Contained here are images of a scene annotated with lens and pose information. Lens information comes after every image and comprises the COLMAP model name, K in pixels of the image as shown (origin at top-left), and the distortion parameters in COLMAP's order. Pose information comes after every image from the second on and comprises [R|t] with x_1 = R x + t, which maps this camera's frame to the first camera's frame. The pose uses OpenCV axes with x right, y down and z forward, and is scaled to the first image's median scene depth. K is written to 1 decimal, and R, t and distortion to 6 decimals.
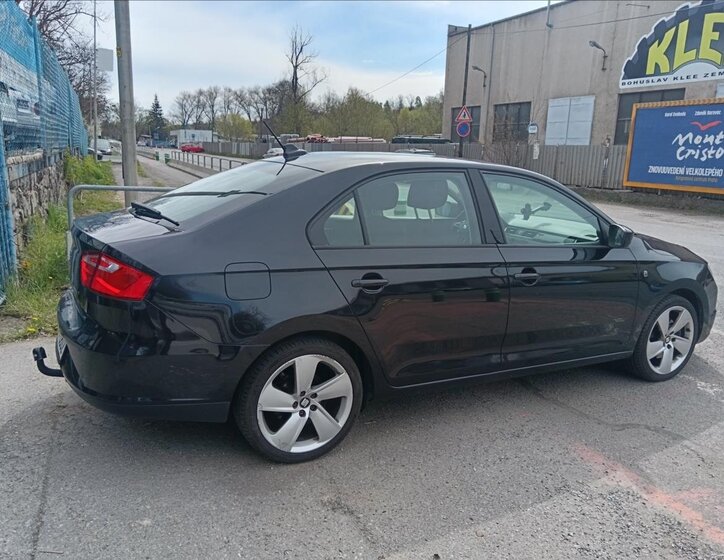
lens RADIAL K [[579.0, 0, 361.8], [0, 579.0, 282.5], [0, 0, 1]] dist [-0.003041, 0.002621]
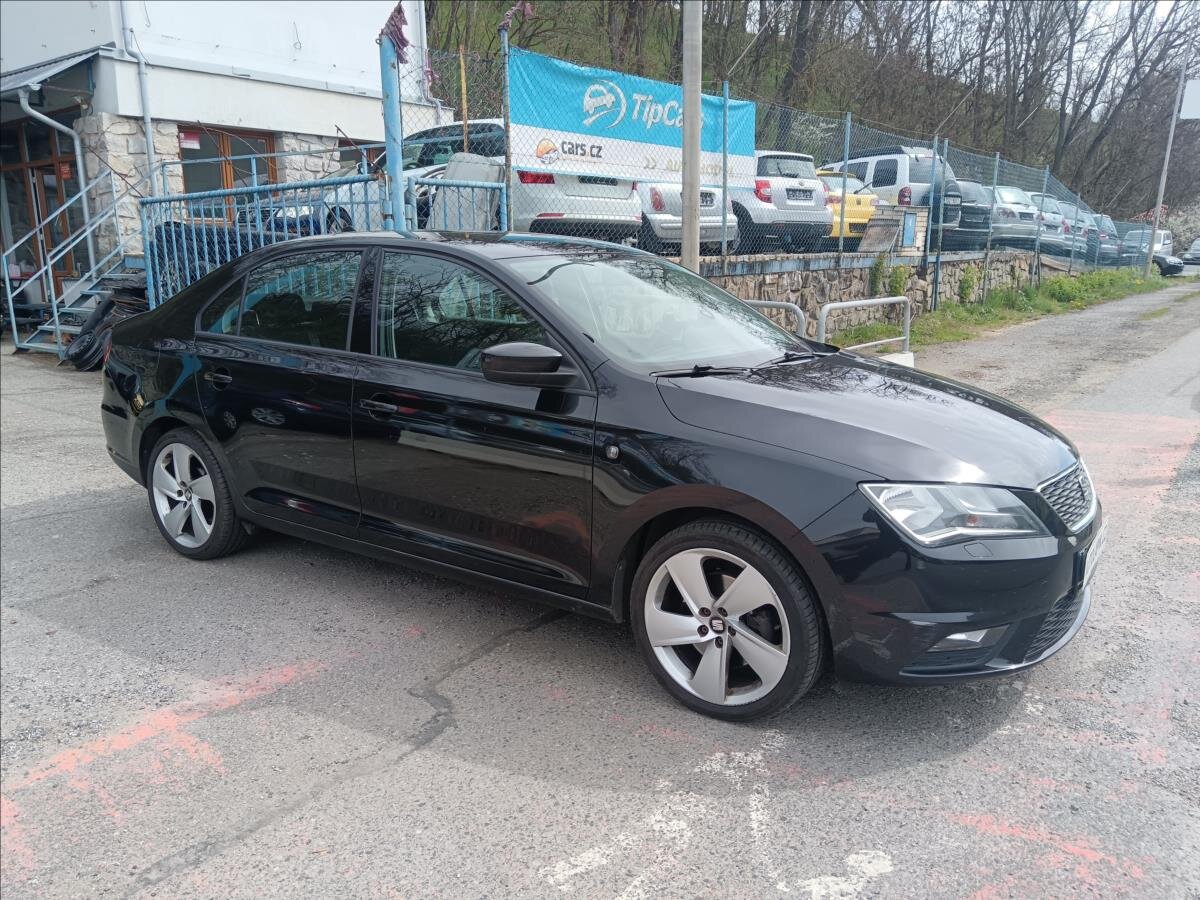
lens RADIAL K [[931.0, 0, 596.3], [0, 931.0, 450.6], [0, 0, 1]] dist [-0.003196, 0.001823]
pose [[0.481350, 0.150631, -0.863489, 1.099659], [-0.173247, 0.982039, 0.074735, -0.068624], [0.859237, 0.113624, 0.498800, 0.572179]]
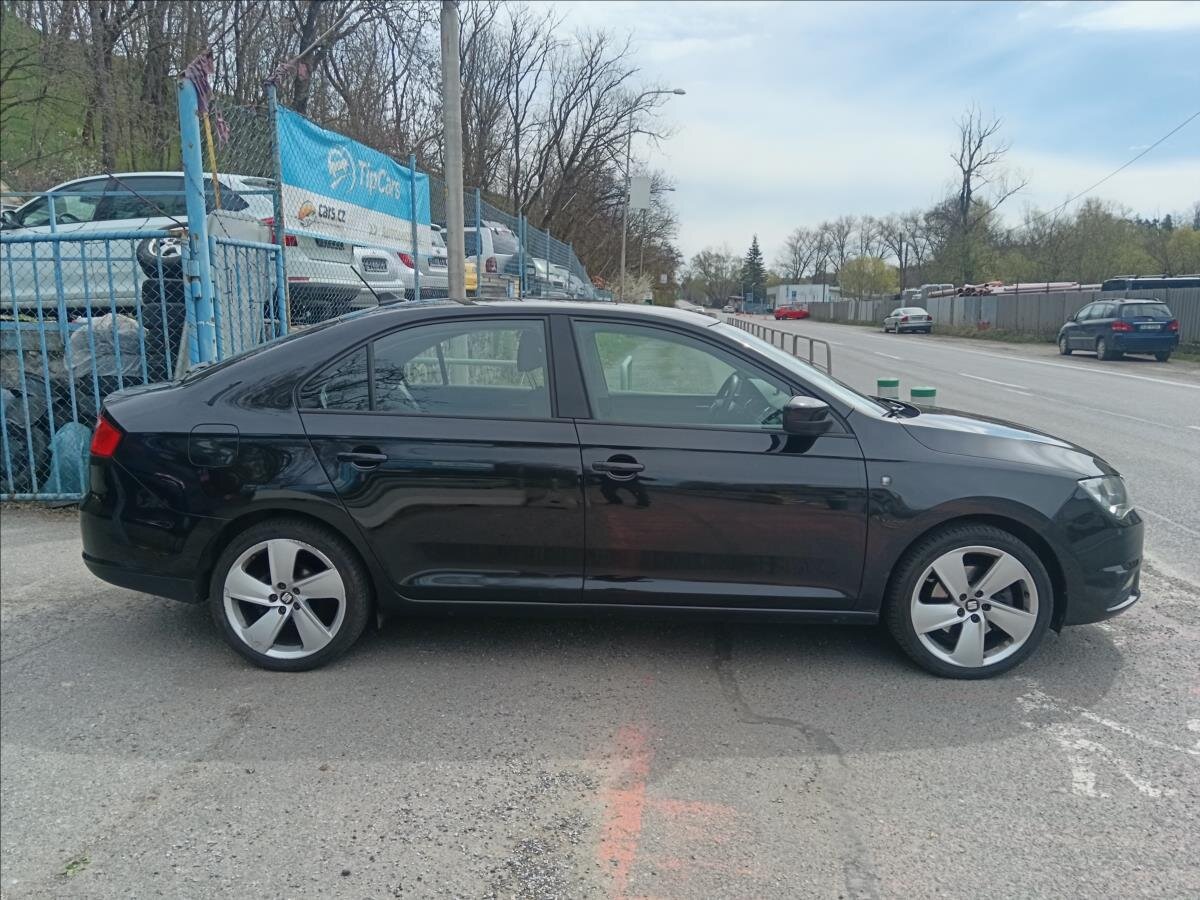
lens RADIAL K [[931.0, 0, 594.0], [0, 931.0, 455.5], [0, 0, 1]] dist [-0.003196, 0.001823]
pose [[0.875027, 0.039101, -0.482493, 0.655113], [-0.075361, 0.995583, -0.055990, 0.032949], [0.478172, 0.085354, 0.874109, 0.020988]]
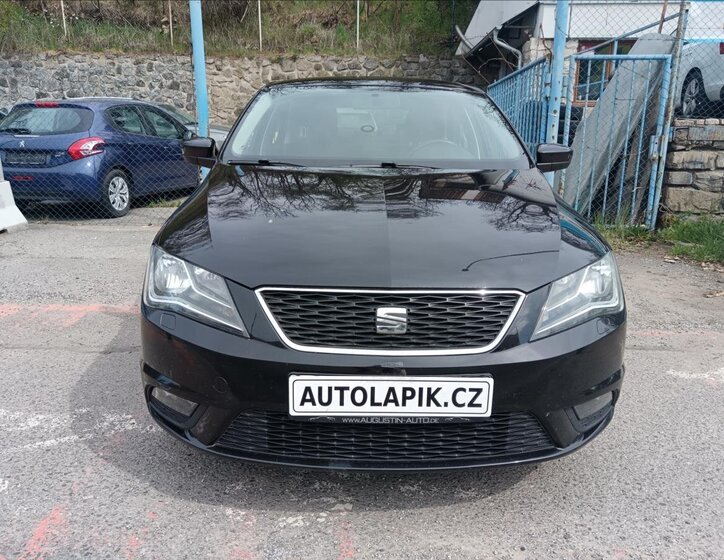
lens RADIAL K [[579.0, 0, 365.2], [0, 579.0, 282.3], [0, 0, 1]] dist [-0.003041, 0.002621]
pose [[-0.440803, 0.190174, -0.877227, 0.992672], [-0.219226, 0.924892, 0.310667, -0.193741], [0.870421, 0.329254, -0.366004, 1.409383]]
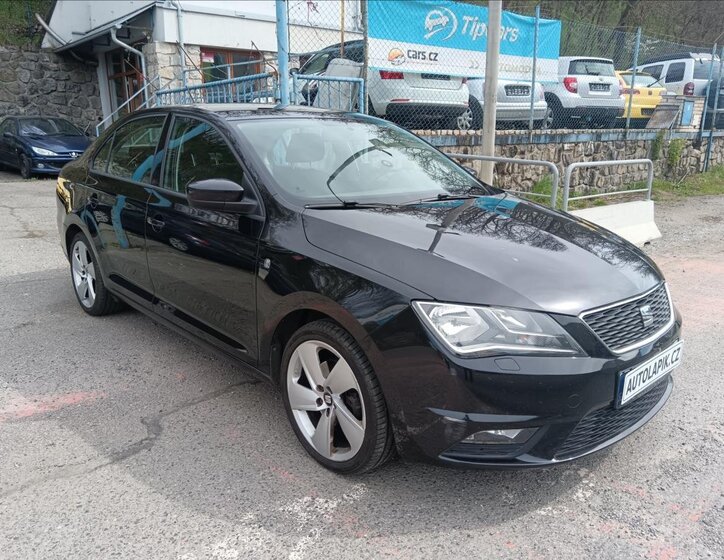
lens RADIAL K [[579.0, 0, 360.8], [0, 579.0, 280.0], [0, 0, 1]] dist [-0.003041, 0.002621]
pose [[0.273036, 0.211747, -0.938411, 1.079671], [-0.205224, 0.965840, 0.158226, -0.115746], [0.939859, 0.149383, 0.307165, 0.859841]]
